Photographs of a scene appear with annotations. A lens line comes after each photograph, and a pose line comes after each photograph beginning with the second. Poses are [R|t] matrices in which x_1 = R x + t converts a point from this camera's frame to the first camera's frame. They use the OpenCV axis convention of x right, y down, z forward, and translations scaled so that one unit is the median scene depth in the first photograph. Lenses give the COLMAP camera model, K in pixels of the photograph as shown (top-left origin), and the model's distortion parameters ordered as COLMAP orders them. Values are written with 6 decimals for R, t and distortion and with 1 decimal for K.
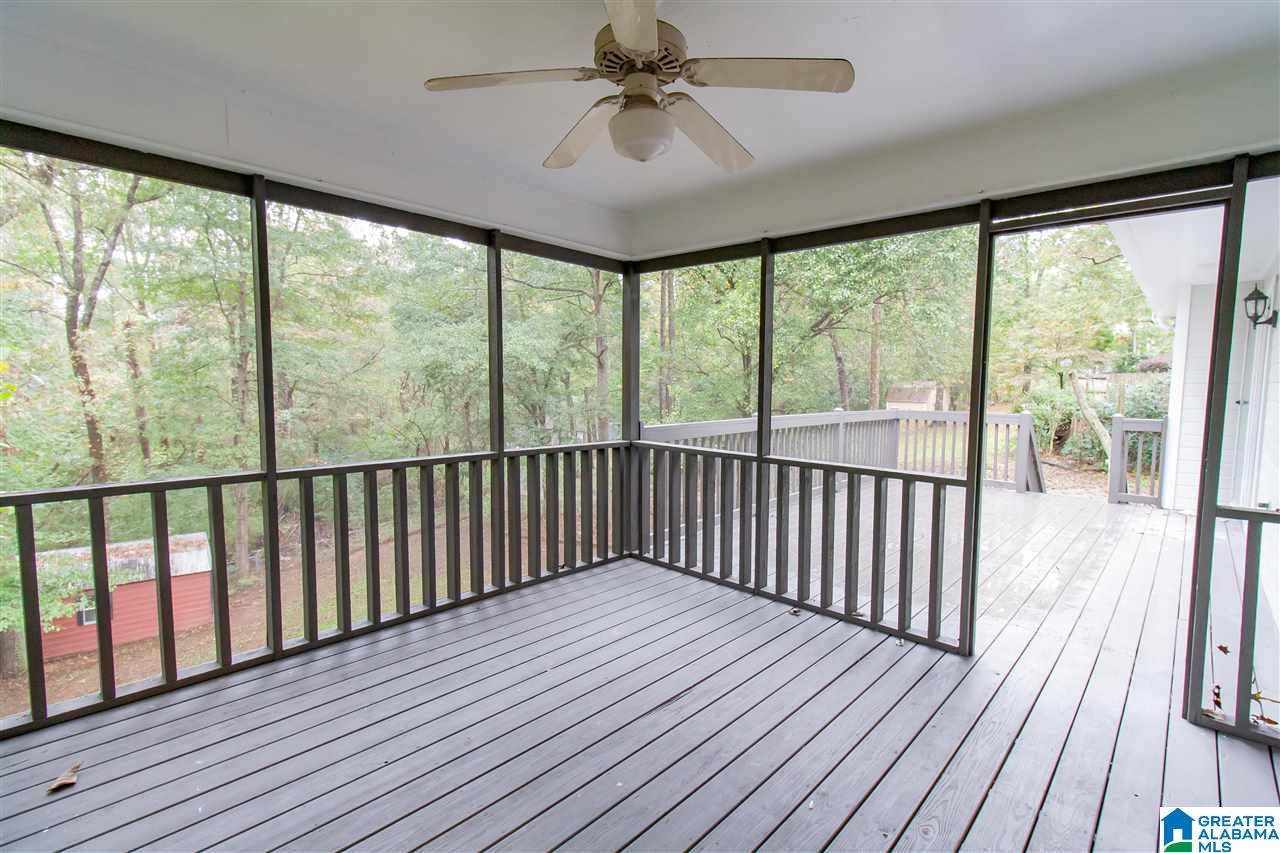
lens RADIAL K [[596.6, 0, 654.2], [0, 596.6, 426.1], [0, 0, 1]] dist [-0.003071, -0.000948]
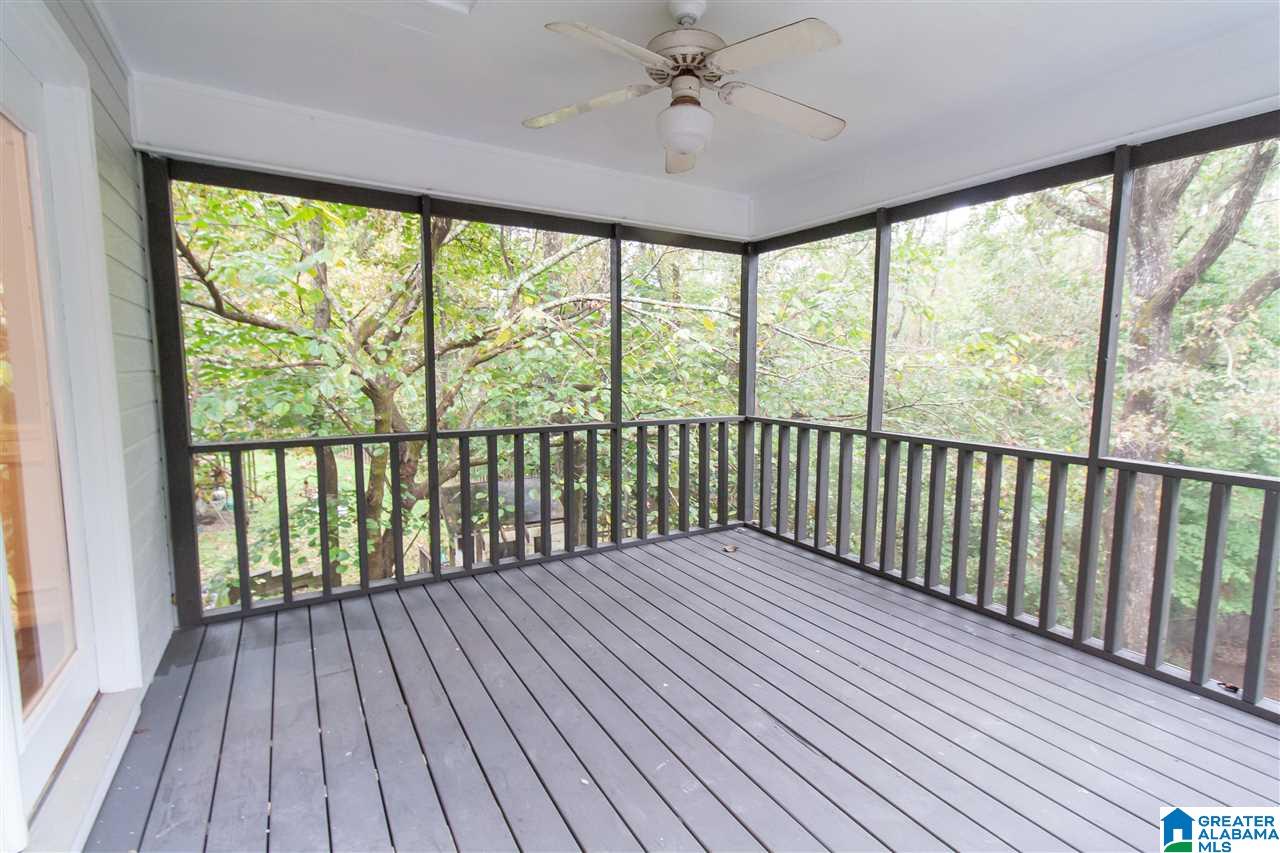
lens RADIAL K [[596.6, 0, 654.2], [0, 596.6, 426.1], [0, 0, 1]] dist [-0.003071, -0.000948]
pose [[-0.277775, 0.101057, -0.955316, 0.488071], [-0.073279, 0.989325, 0.125961, -0.041497], [0.957847, 0.104994, -0.267404, 0.561938]]
